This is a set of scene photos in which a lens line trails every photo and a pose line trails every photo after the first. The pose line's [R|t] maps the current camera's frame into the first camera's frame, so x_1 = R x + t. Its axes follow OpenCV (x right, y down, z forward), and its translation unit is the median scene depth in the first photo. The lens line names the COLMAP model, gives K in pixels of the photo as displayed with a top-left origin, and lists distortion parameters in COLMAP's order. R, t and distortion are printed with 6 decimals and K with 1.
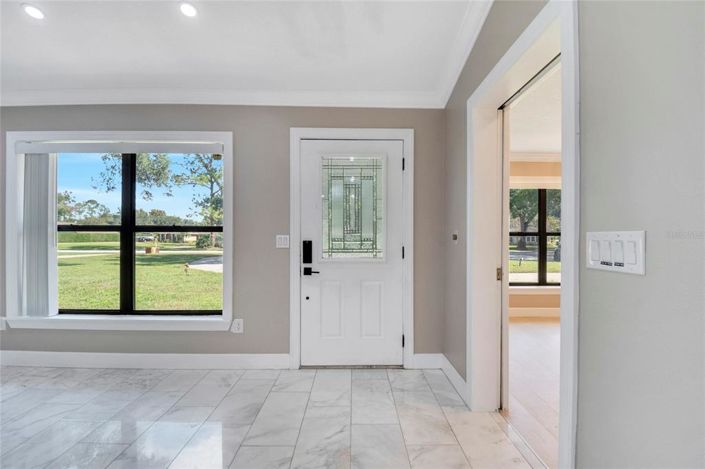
lens RADIAL K [[310.4, 0, 351.2], [0, 310.4, 239.2], [0, 0, 1]] dist [-0.017649, -0.001181]
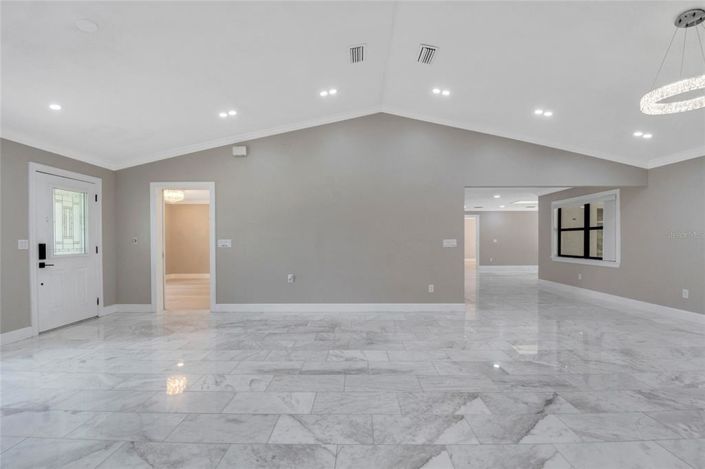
lens RADIAL K [[310.4, 0, 362.7], [0, 310.4, 245.4], [0, 0, 1]] dist [-0.017649, -0.001181]
pose [[0.005652, -0.017674, 0.999828, -1.529382], [0.006474, 0.999823, 0.017637, -0.002385], [-0.999963, 0.006373, 0.005766, -0.482511]]
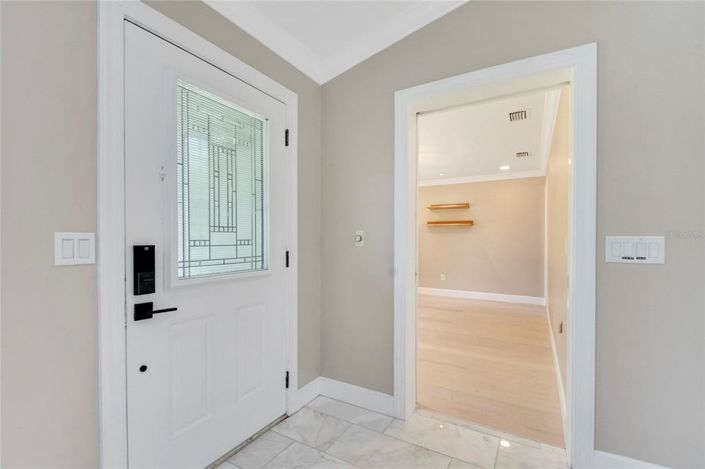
lens RADIAL K [[310.4, 0, 368.8], [0, 310.4, 244.6], [0, 0, 1]] dist [-0.017649, -0.001181]
pose [[0.486668, -0.014637, 0.873465, -0.377544], [0.000296, 0.999862, 0.016590, -0.003930], [-0.873587, -0.007816, 0.486605, 0.484345]]
